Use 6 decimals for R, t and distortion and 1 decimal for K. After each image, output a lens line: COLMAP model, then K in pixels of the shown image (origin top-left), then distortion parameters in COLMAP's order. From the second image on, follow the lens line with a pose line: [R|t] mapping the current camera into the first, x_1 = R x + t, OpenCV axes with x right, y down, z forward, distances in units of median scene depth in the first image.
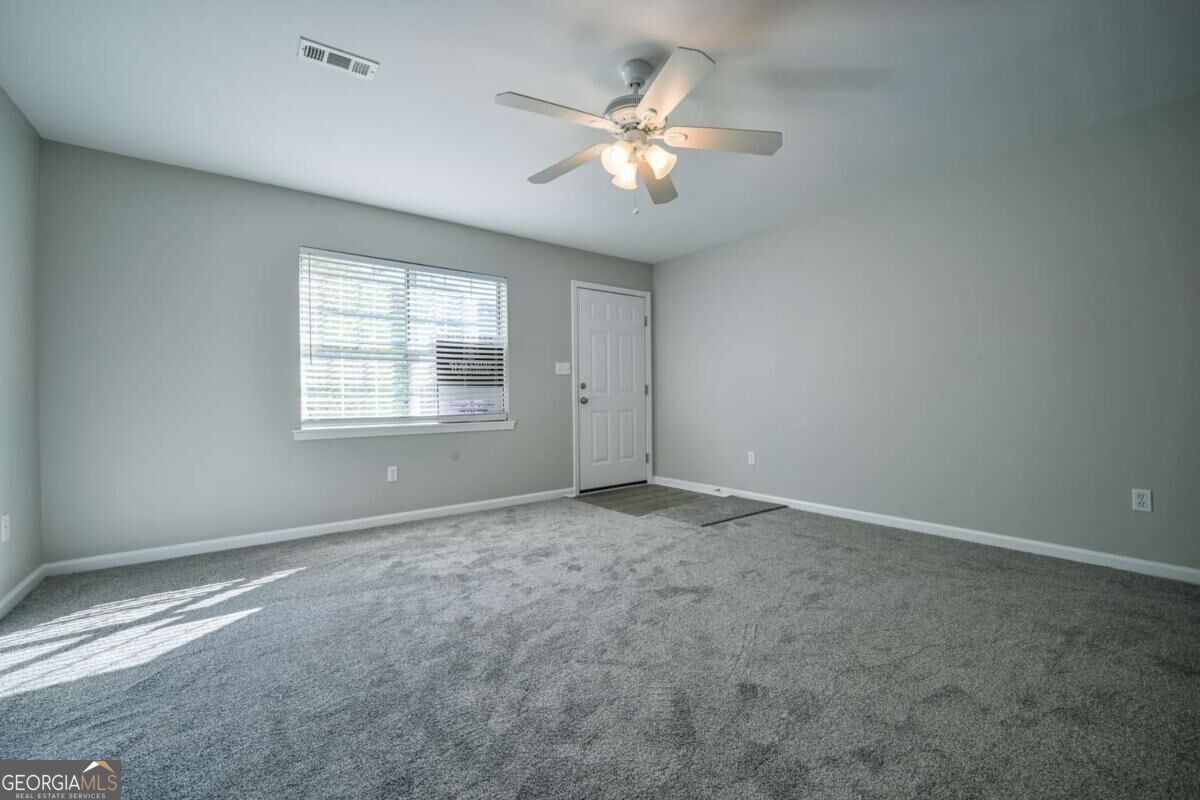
lens RADIAL K [[494.0, 0, 604.5], [0, 494.0, 398.4], [0, 0, 1]] dist [0.004525, -0.009699]
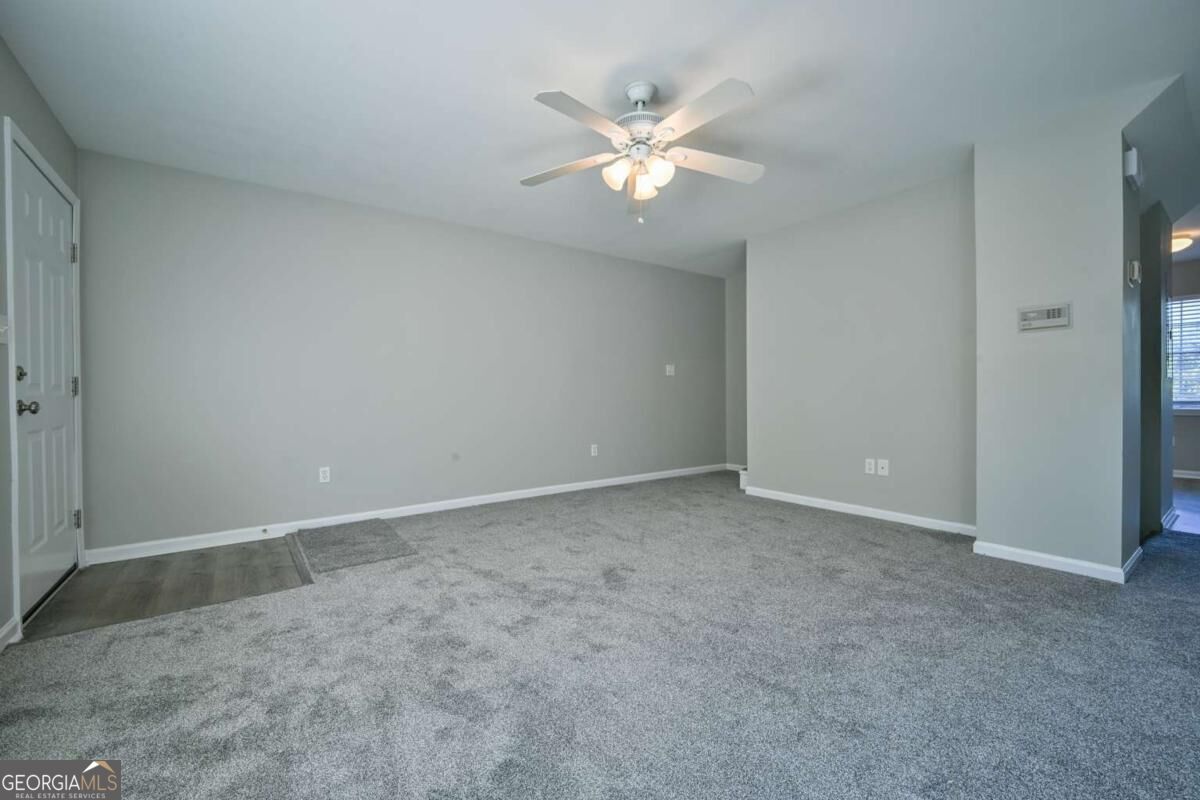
lens RADIAL K [[494.0, 0, 604.5], [0, 494.0, 398.4], [0, 0, 1]] dist [0.004525, -0.009699]
pose [[0.023710, -0.000302, 0.999719, -0.768484], [0.012996, 0.999916, -0.000007, 0.002548], [-0.999634, 0.012993, 0.023712, 0.808294]]
